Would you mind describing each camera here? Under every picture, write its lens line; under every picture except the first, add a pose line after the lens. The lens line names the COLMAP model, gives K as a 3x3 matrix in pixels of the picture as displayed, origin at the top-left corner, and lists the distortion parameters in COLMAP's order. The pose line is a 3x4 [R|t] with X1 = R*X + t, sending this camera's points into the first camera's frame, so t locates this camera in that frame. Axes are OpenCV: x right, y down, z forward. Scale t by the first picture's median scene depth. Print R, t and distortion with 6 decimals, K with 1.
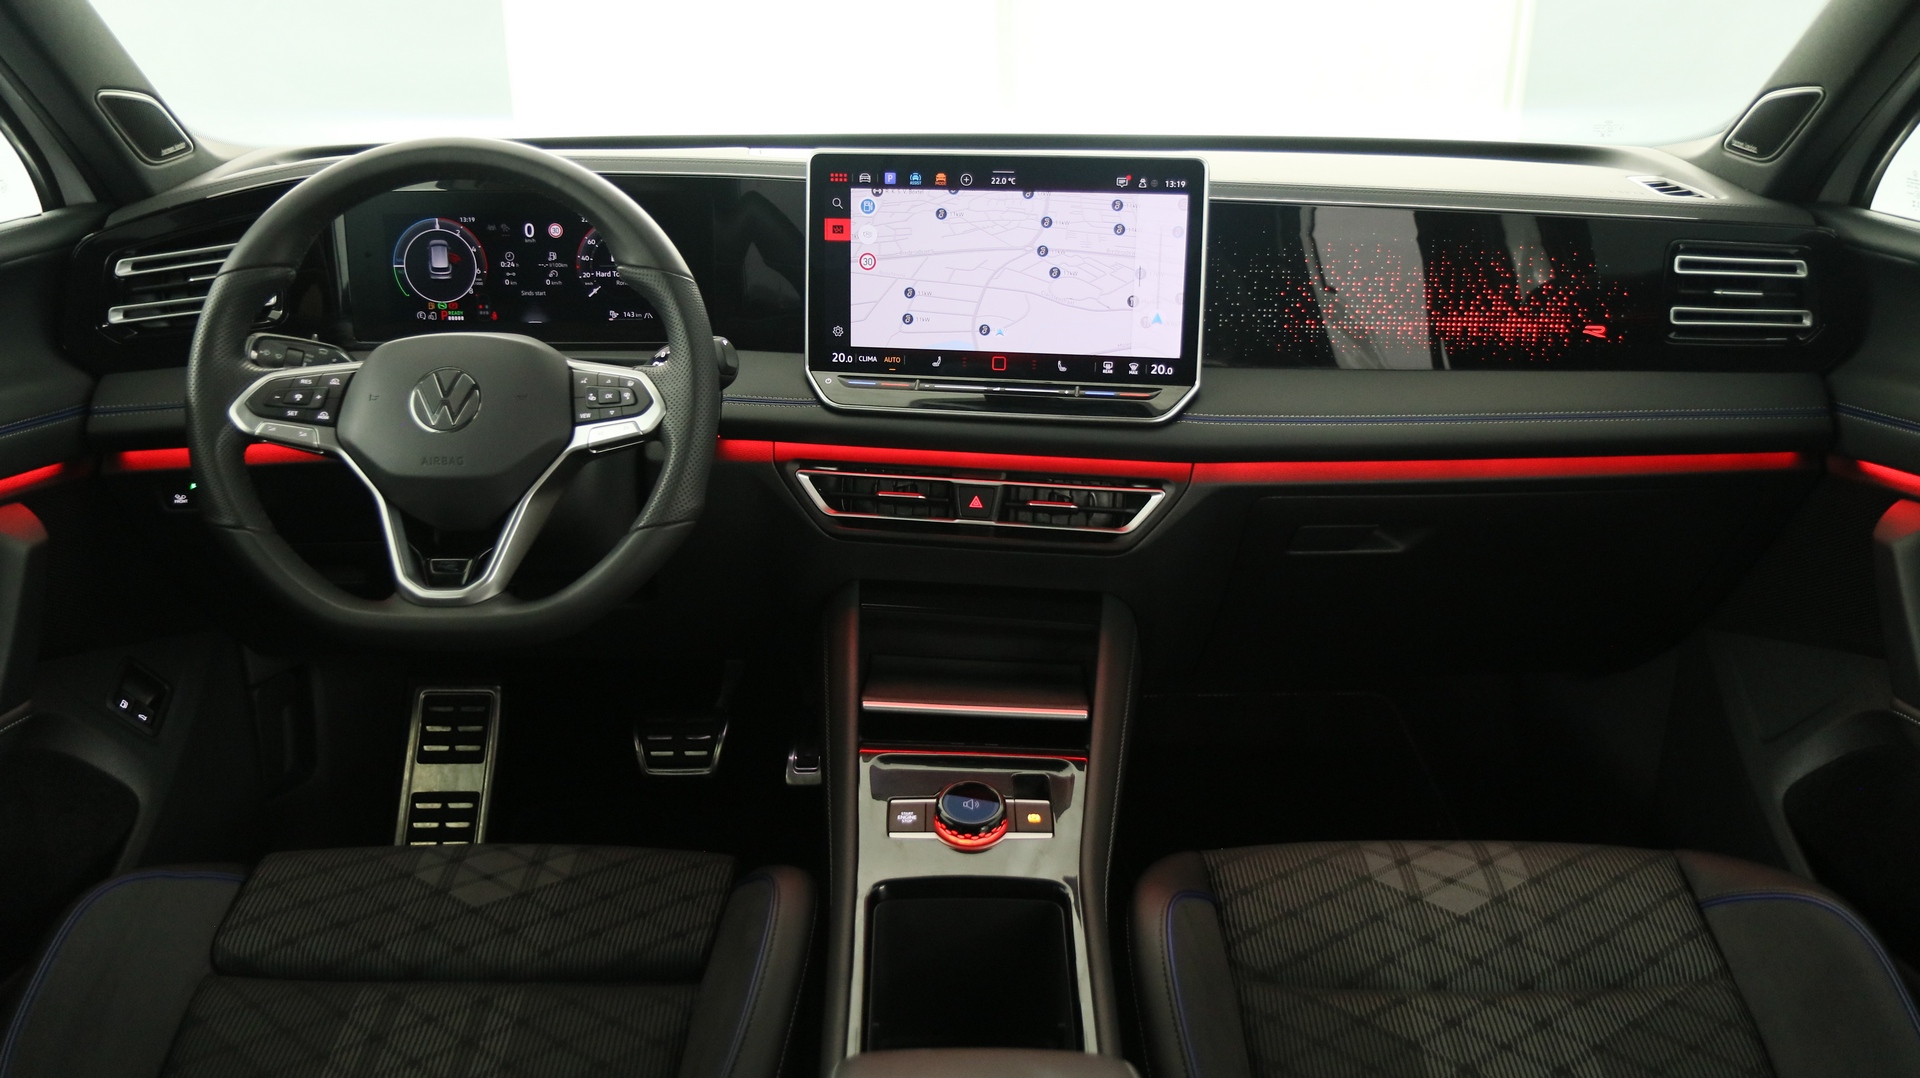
lens RADIAL K [[1460.3, 0, 951.2], [0, 1460.3, 546.6], [0, 0, 1]] dist [-0.022299, 0.020399]
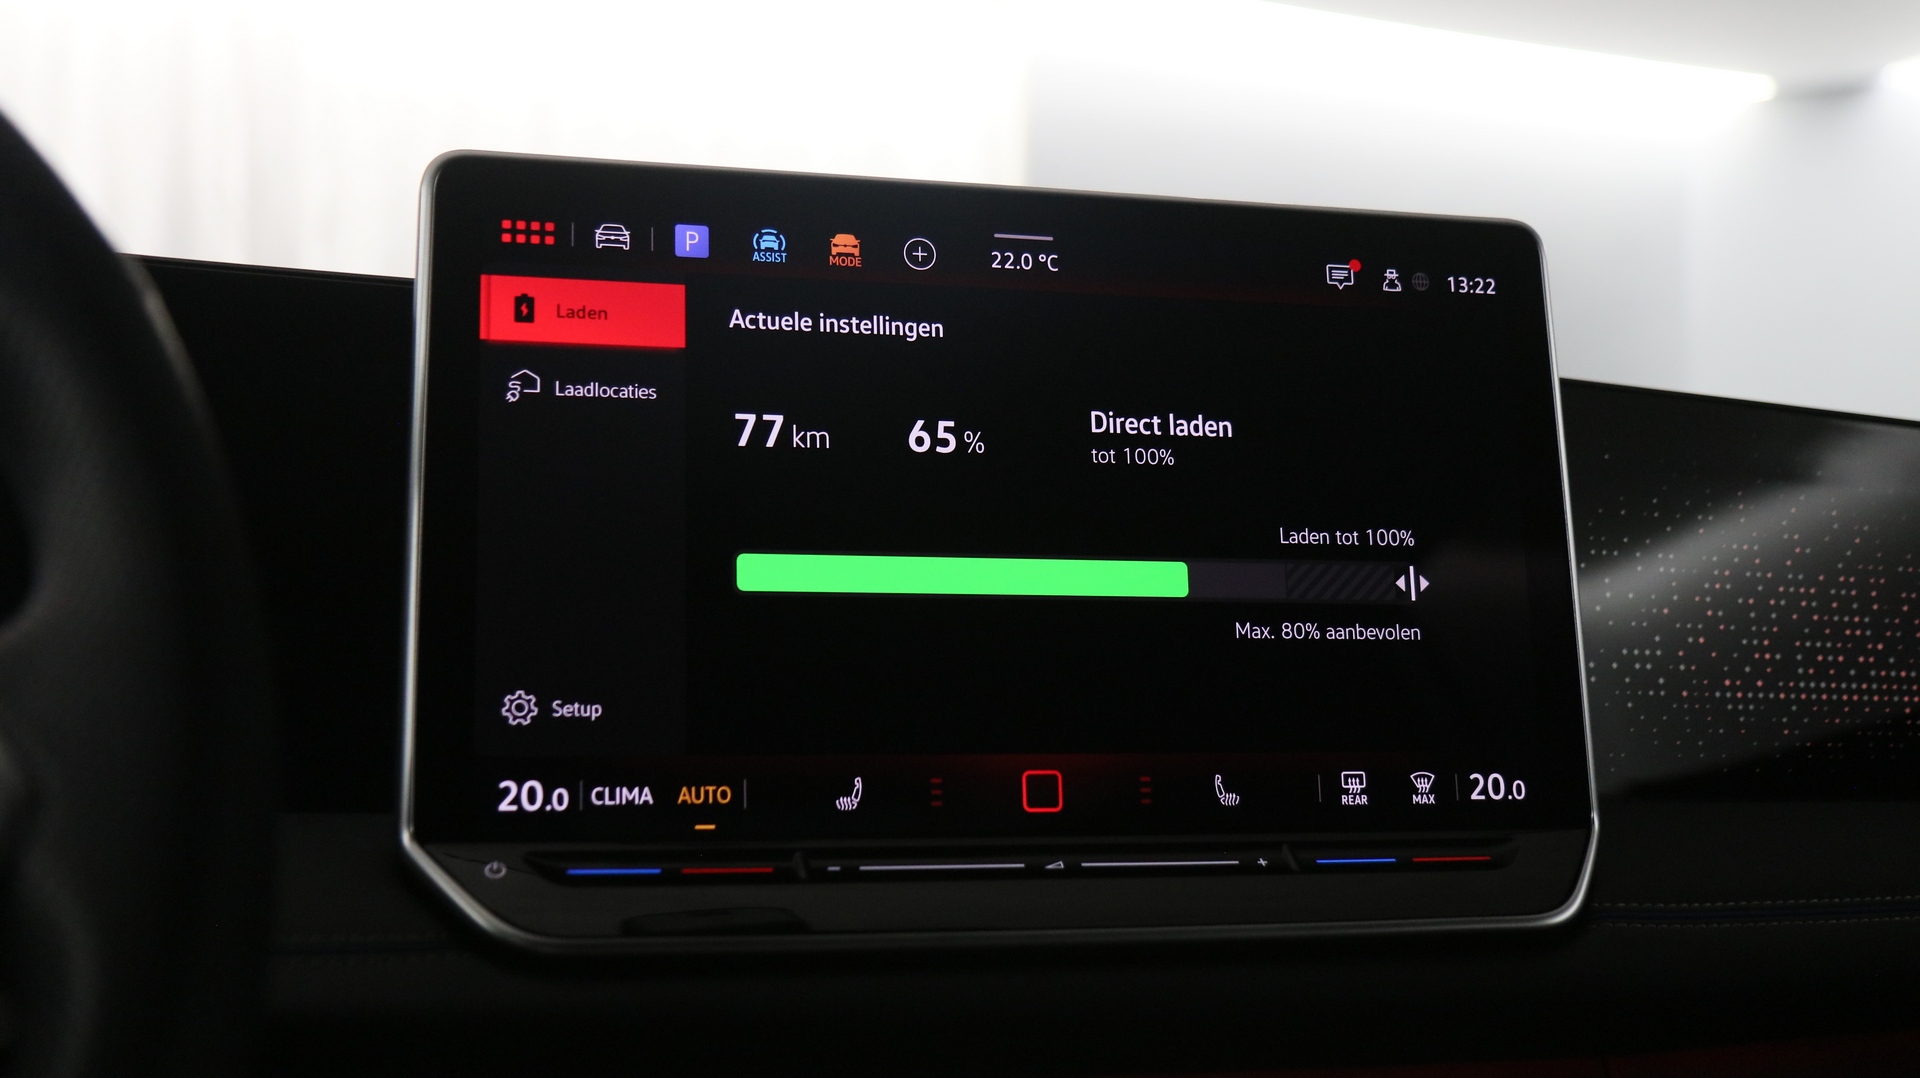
lens RADIAL K [[2206.3, 0, 977.6], [0, 2206.3, 538.4], [0, 0, 1]] dist [-0.056902, 0.000000]
pose [[0.914555, 0.032653, 0.403141, -0.176997], [0.138740, 0.910934, -0.388523, 0.010397], [-0.379921, 0.411258, 0.828569, 0.577411]]
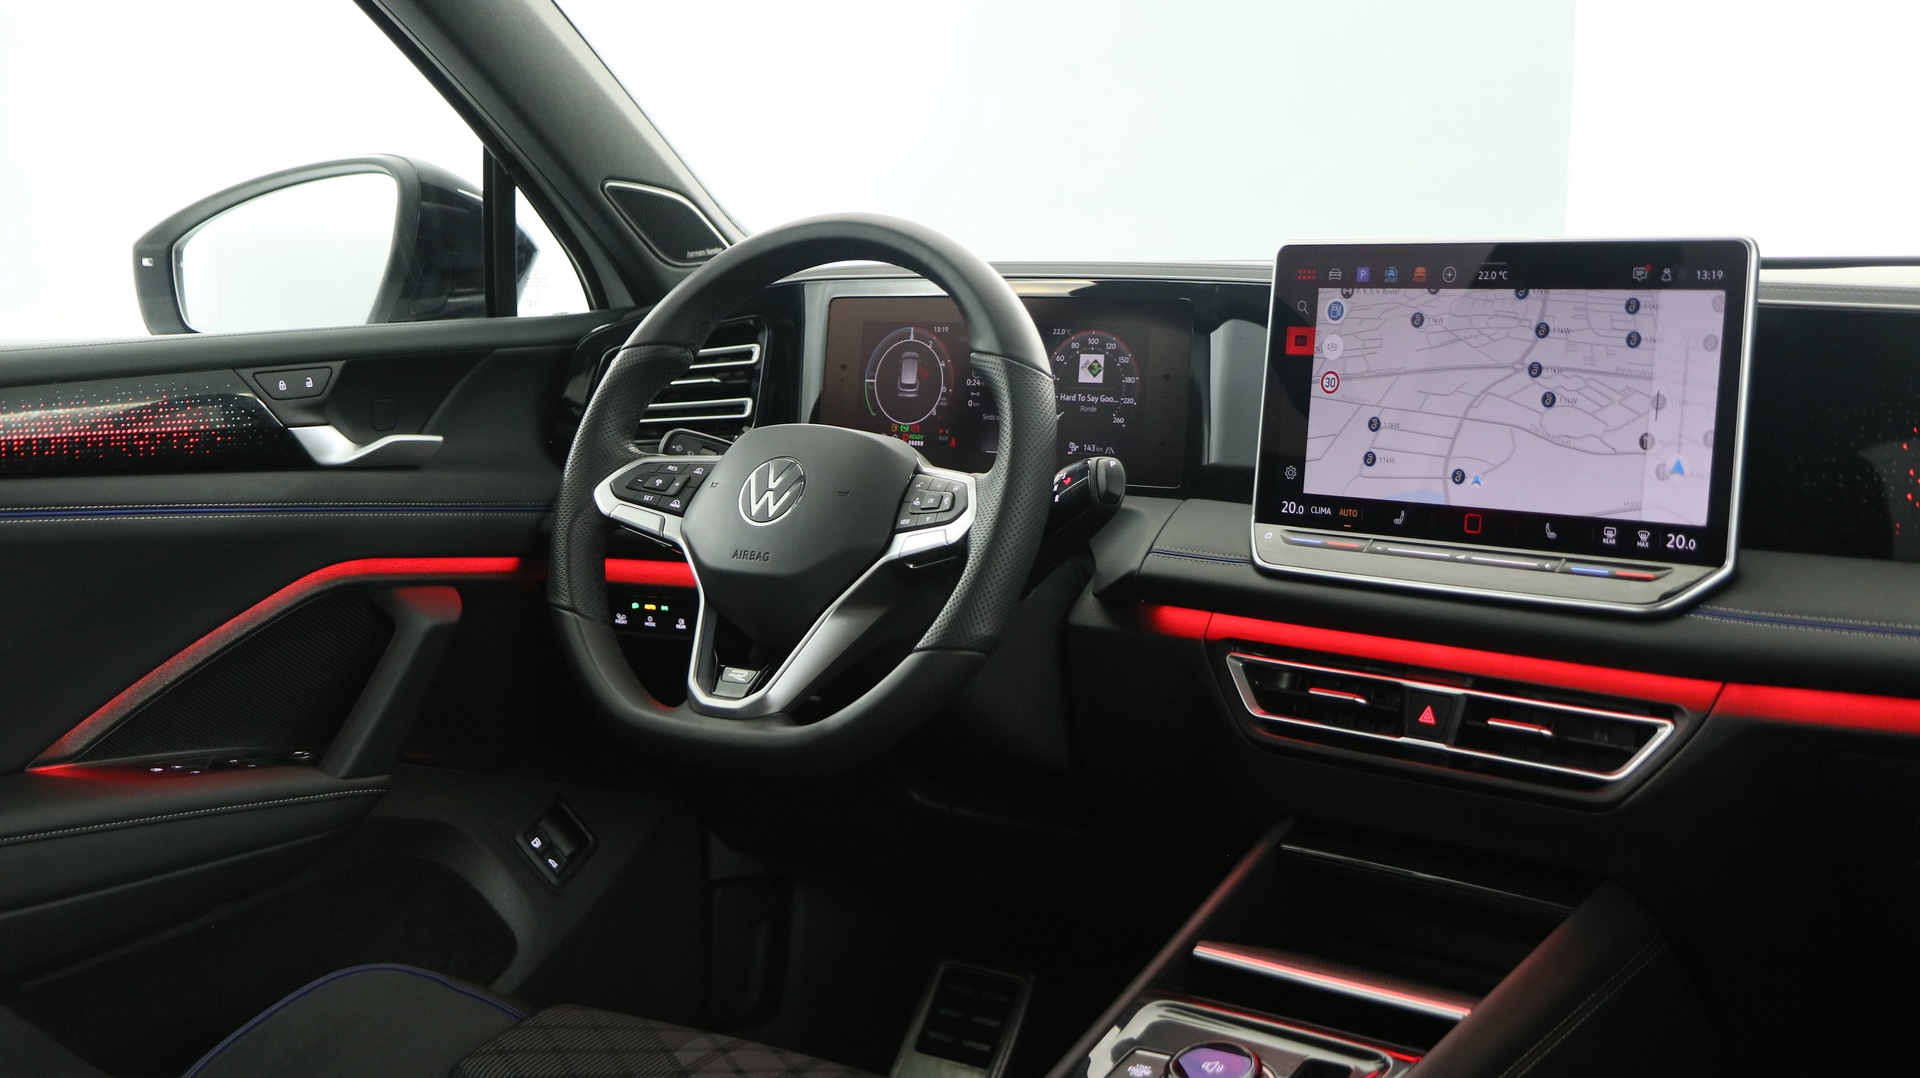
lens RADIAL K [[2346.9, 0, 957.4], [0, 2346.9, 545.3], [0, 0, 1]] dist [0.024220, 0.000000]
pose [[0.808882, 0.067190, -0.584119, 0.500940], [-0.196655, 0.967151, -0.161077, 0.120249], [0.554108, 0.245163, 0.795525, -0.056592]]
